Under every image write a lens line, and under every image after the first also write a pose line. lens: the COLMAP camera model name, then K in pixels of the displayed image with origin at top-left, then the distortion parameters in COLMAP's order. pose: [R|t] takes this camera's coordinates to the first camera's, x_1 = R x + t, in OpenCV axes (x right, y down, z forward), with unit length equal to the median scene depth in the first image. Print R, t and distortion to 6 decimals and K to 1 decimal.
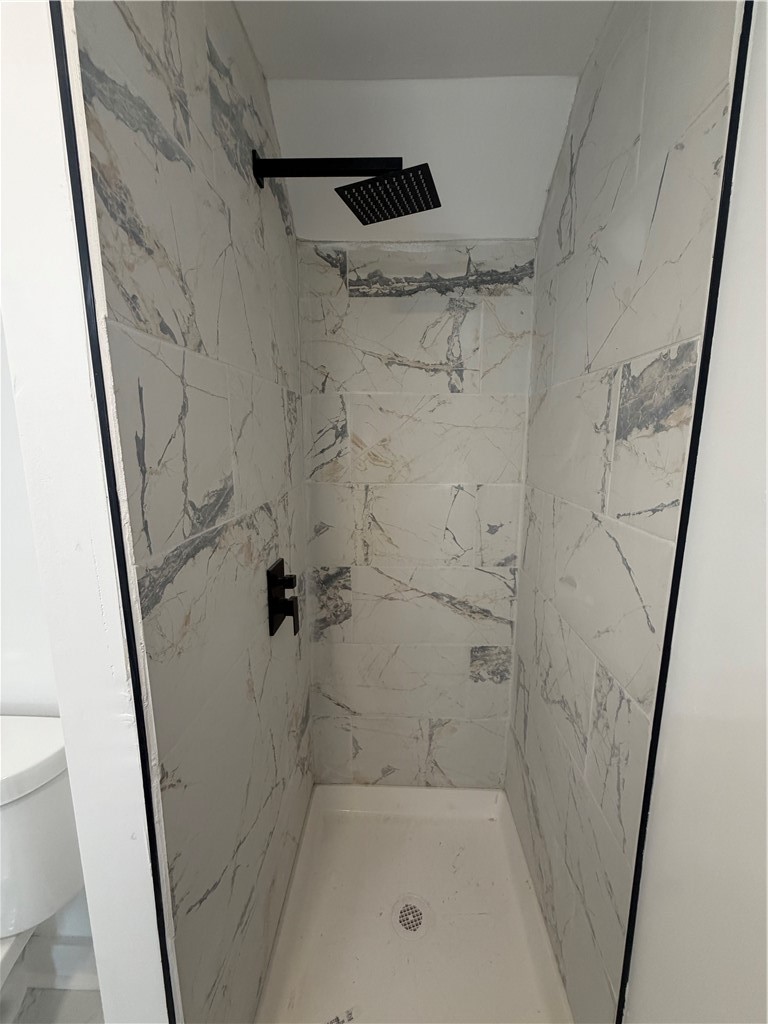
lens RADIAL K [[406.8, 0, 386.0], [0, 406.8, 510.0], [0, 0, 1]] dist [-0.000634, 0.000592]
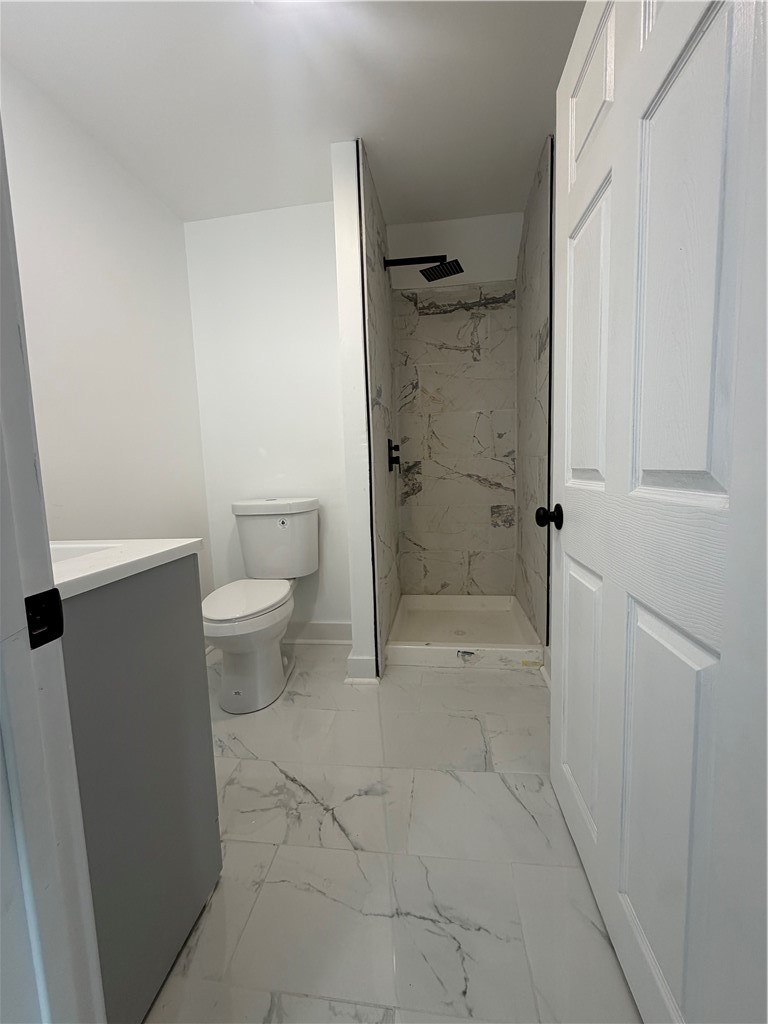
lens RADIAL K [[406.8, 0, 386.5], [0, 406.8, 509.6], [0, 0, 1]] dist [-0.000634, 0.000592]
pose [[0.994879, -0.023947, -0.098197, -0.074594], [0.017960, 0.997952, -0.061399, 0.506544], [0.099466, 0.059321, 0.993271, -0.872735]]
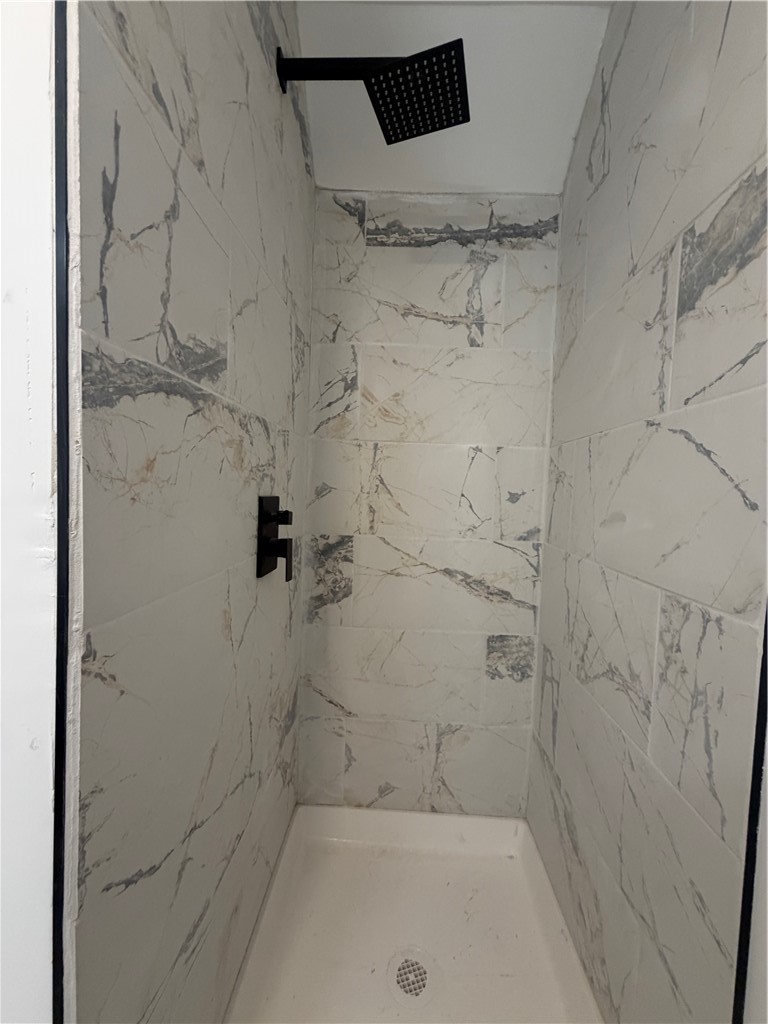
lens RADIAL K [[406.8, 0, 386.0], [0, 406.8, 510.8], [0, 0, 1]] dist [-0.000634, 0.000592]
pose [[0.999283, 0.037870, -0.000313, -0.019538], [-0.037614, 0.991488, -0.124643, 0.212147], [-0.004410, 0.124565, 0.992202, 0.120497]]
